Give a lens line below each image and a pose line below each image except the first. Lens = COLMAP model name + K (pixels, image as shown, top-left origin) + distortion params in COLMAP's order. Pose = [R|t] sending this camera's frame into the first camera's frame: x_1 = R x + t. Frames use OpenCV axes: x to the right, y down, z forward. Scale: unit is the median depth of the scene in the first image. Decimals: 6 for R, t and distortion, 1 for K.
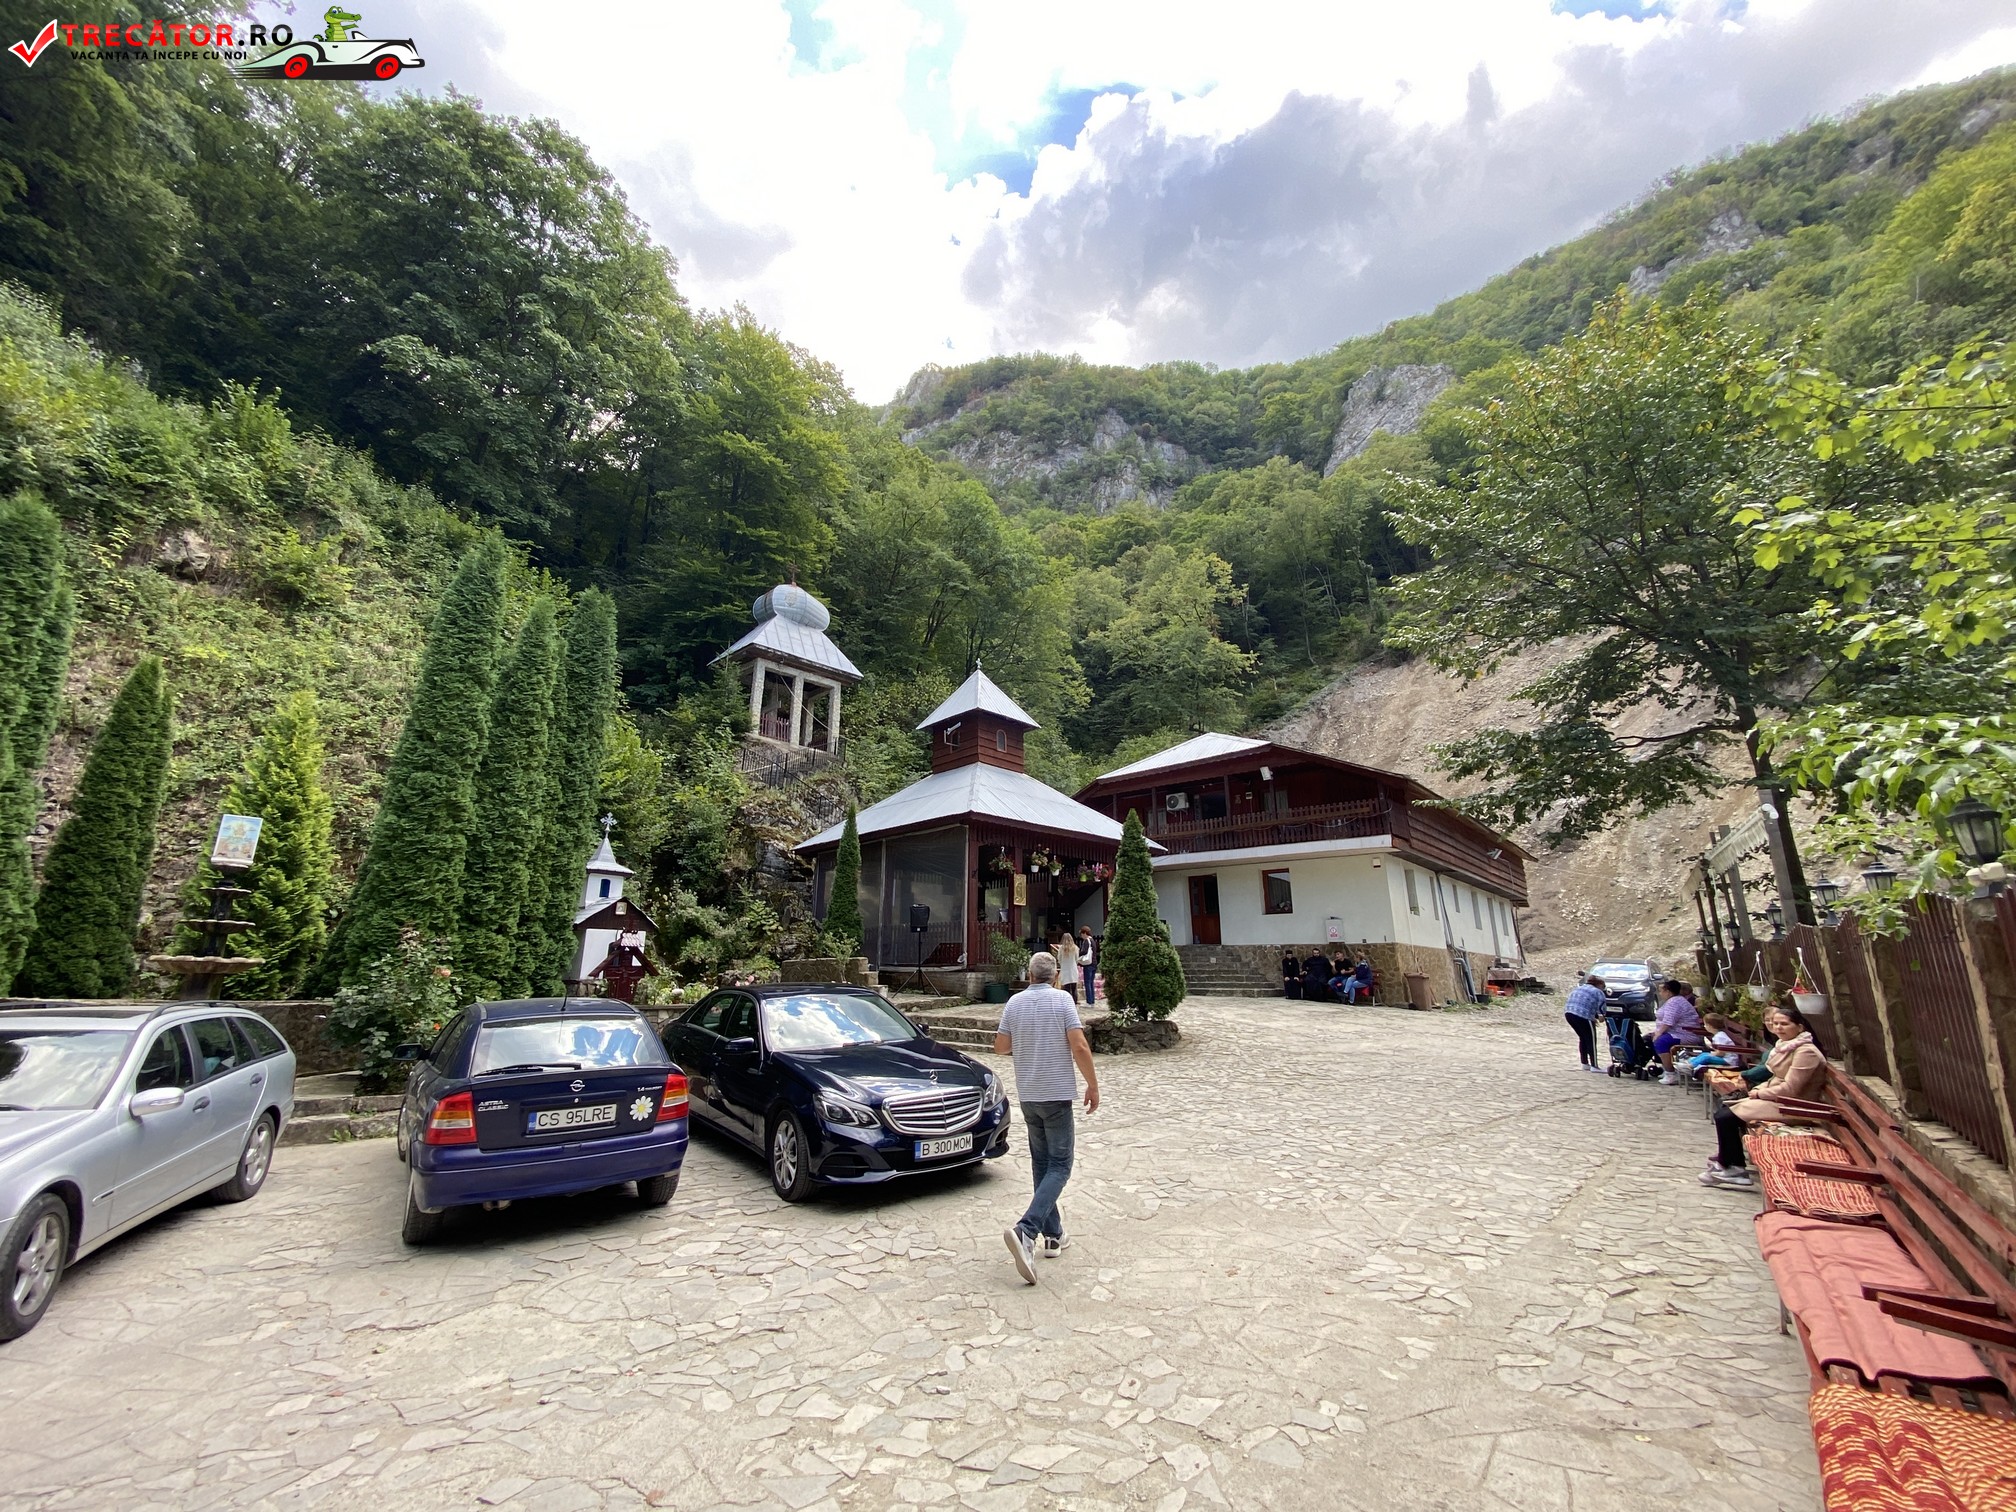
lens RADIAL K [[832.7, 0, 998.5], [0, 832.7, 755.5], [0, 0, 1]] dist [0.035878, -0.029468]
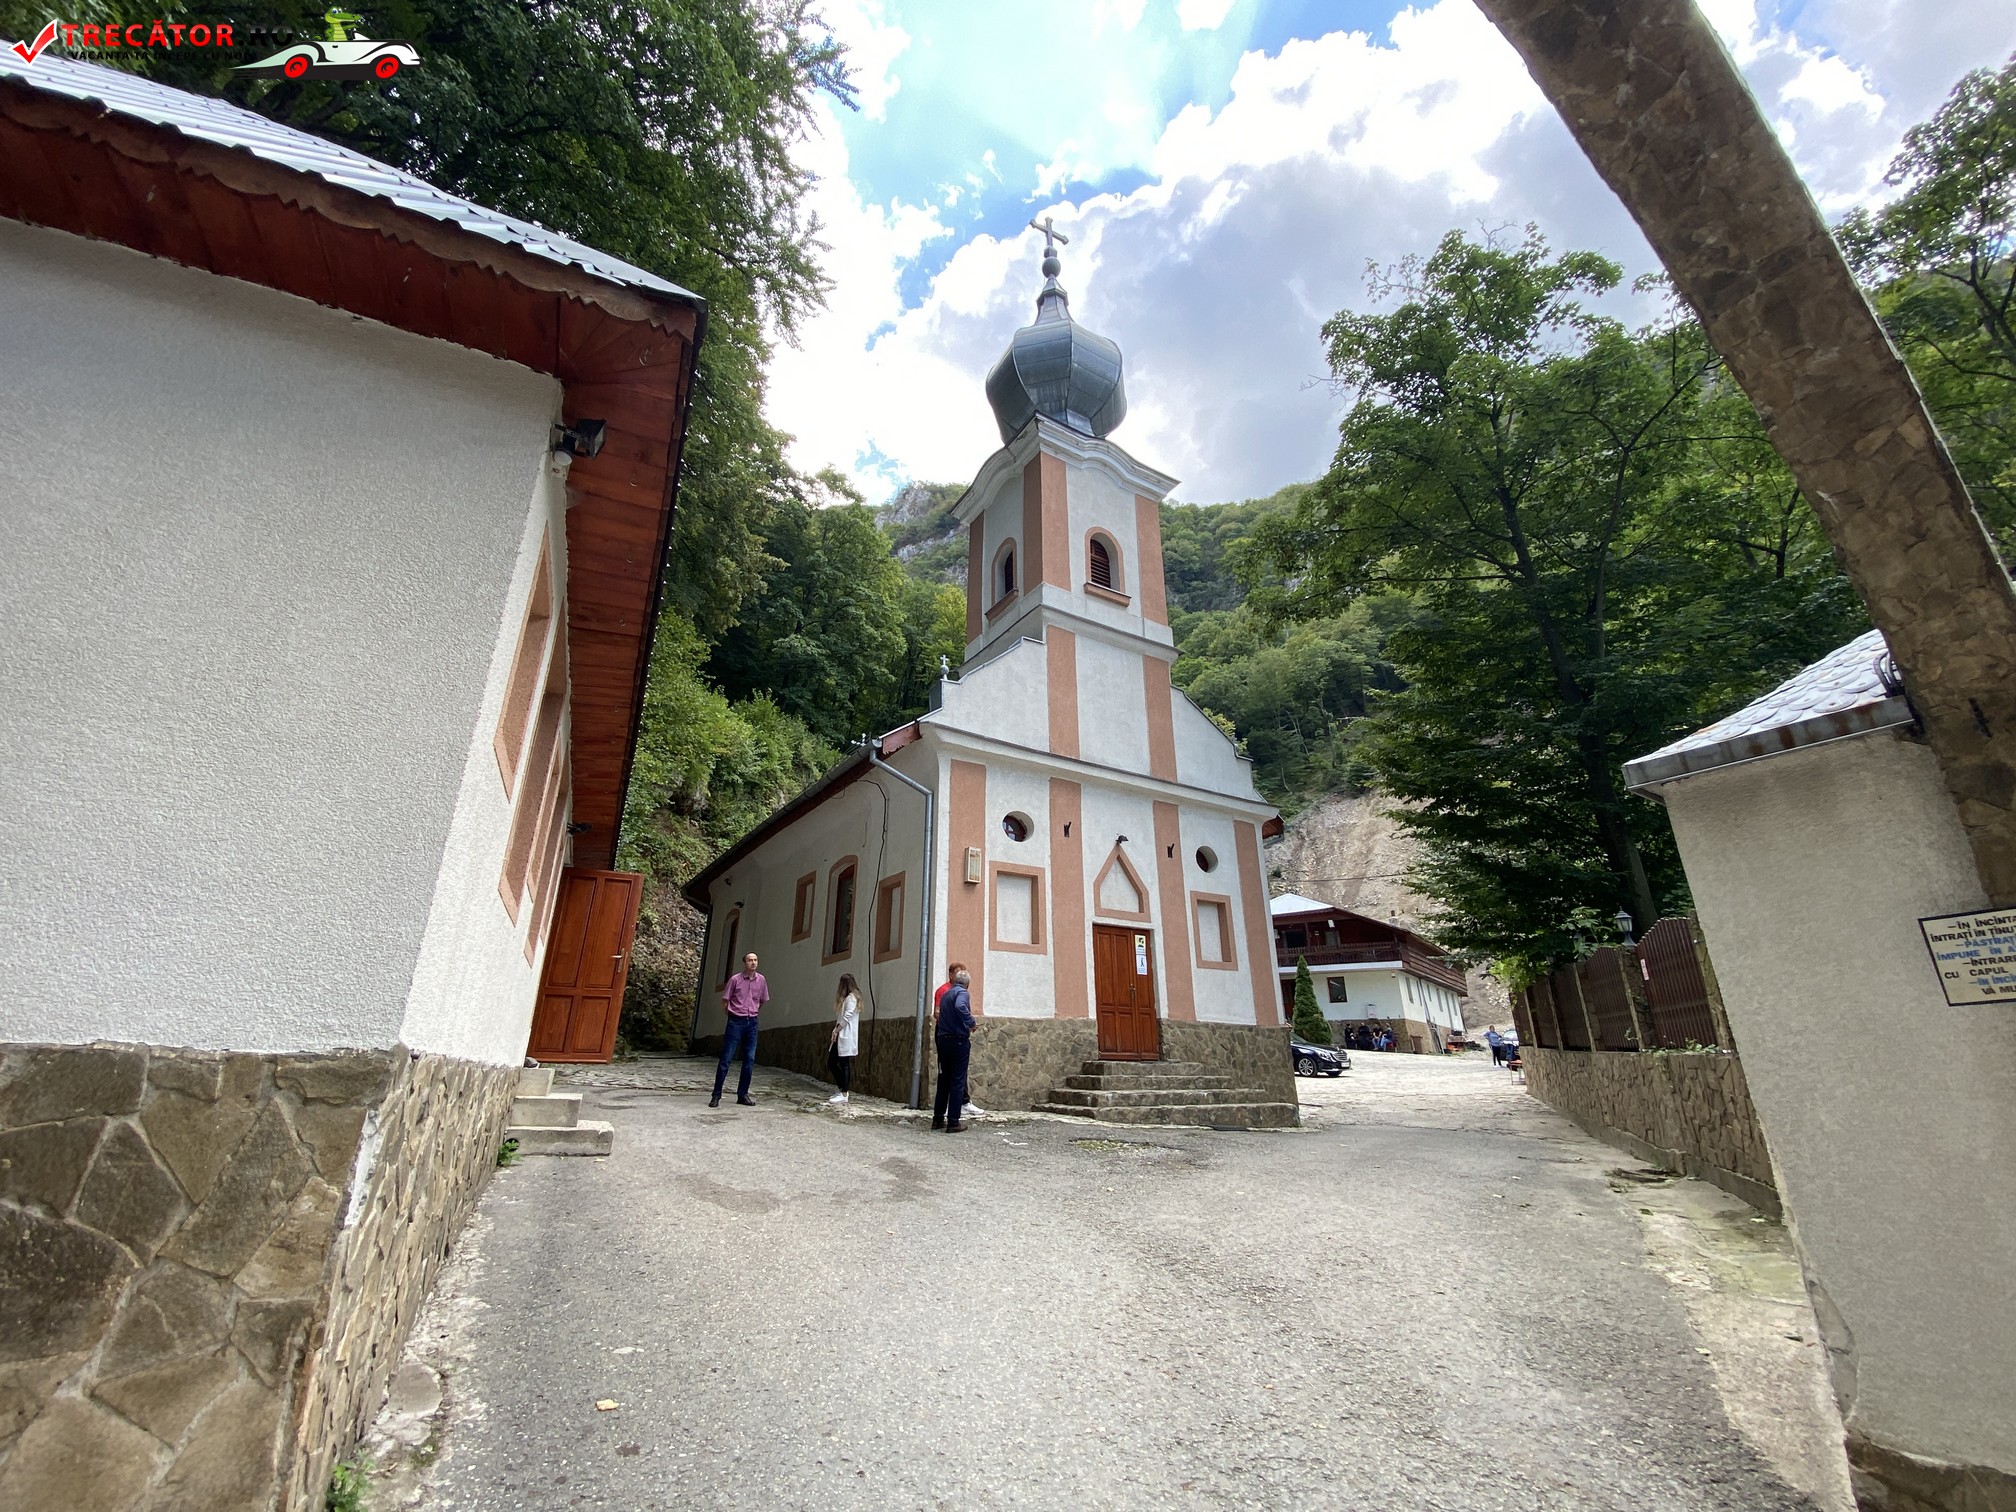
lens RADIAL K [[808.9, 0, 1008.0], [0, 808.9, 756.0], [0, 0, 1]] dist [0.028191, -0.026338]
pose [[0.997766, 0.022805, 0.062794, -0.346967], [-0.016577, 0.995051, -0.097975, -0.108540], [-0.064717, 0.096715, 0.993206, -0.521098]]
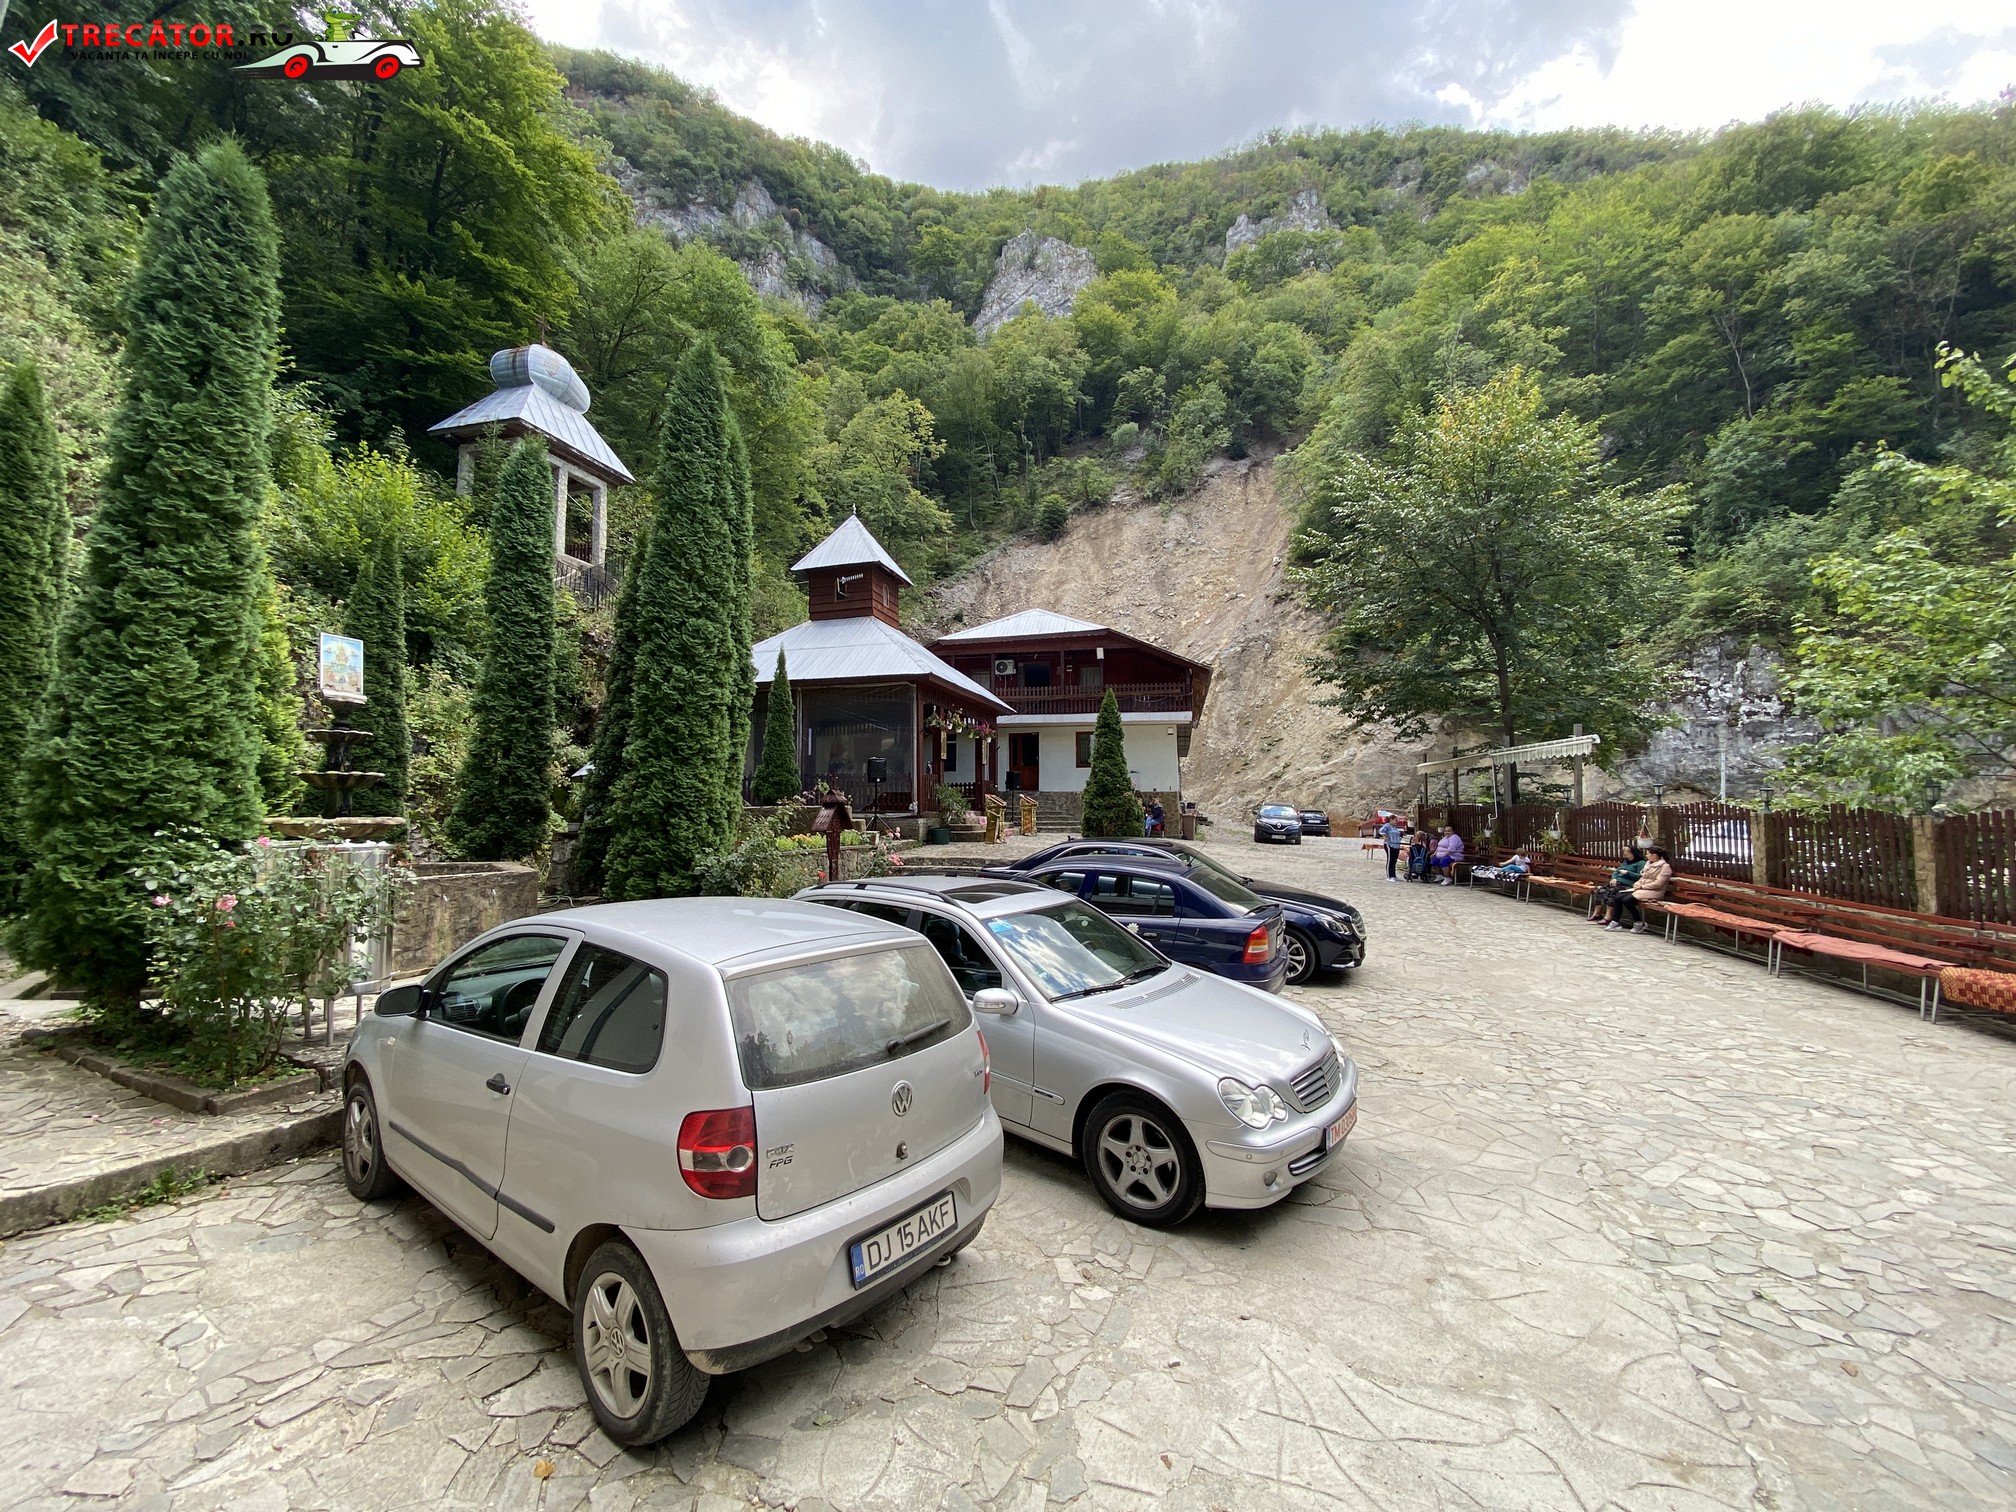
lens RADIAL K [[808.8, 0, 1017.0], [0, 808.8, 789.9], [0, 0, 1]] dist [0.025936, -0.034331]
pose [[0.874362, 0.012680, 0.485109, -0.233384], [-0.127439, 0.970572, 0.204328, -0.006587], [-0.468242, -0.240478, 0.850247, 0.018644]]
